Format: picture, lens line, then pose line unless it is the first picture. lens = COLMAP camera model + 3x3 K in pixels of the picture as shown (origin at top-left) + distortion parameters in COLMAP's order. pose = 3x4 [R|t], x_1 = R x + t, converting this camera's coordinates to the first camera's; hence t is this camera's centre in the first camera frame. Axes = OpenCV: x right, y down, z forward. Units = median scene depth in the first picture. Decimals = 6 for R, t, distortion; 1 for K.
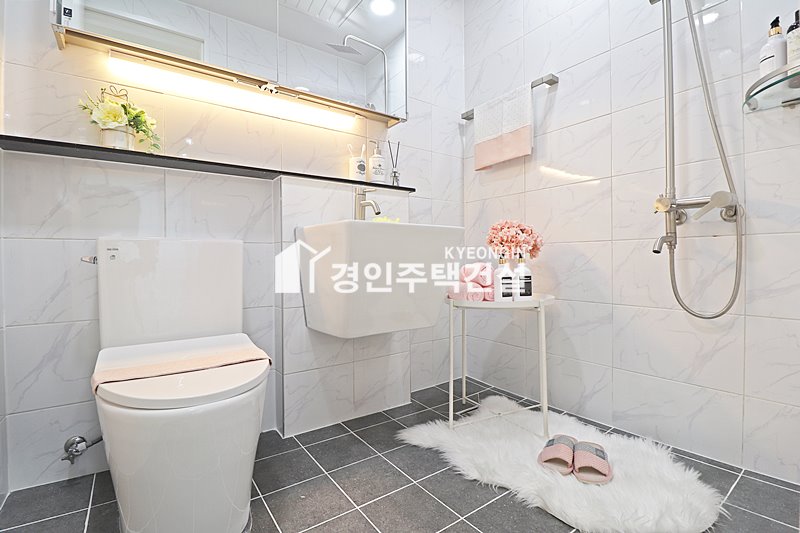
lens RADIAL K [[373.1, 0, 399.2], [0, 373.1, 263.5], [0, 0, 1]] dist [0.002642, -0.009225]
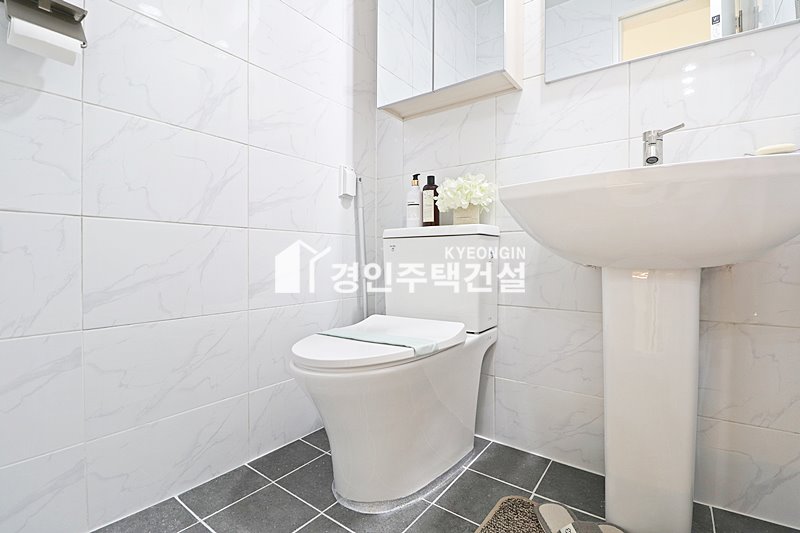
lens RADIAL K [[373.1, 0, 399.7], [0, 373.1, 264.0], [0, 0, 1]] dist [0.002642, -0.009225]
pose [[-0.304826, -0.000960, 0.952408, -0.106462], [0.011485, 0.999923, 0.004683, 0.407431], [-0.952339, 0.012366, -0.304792, 0.835225]]
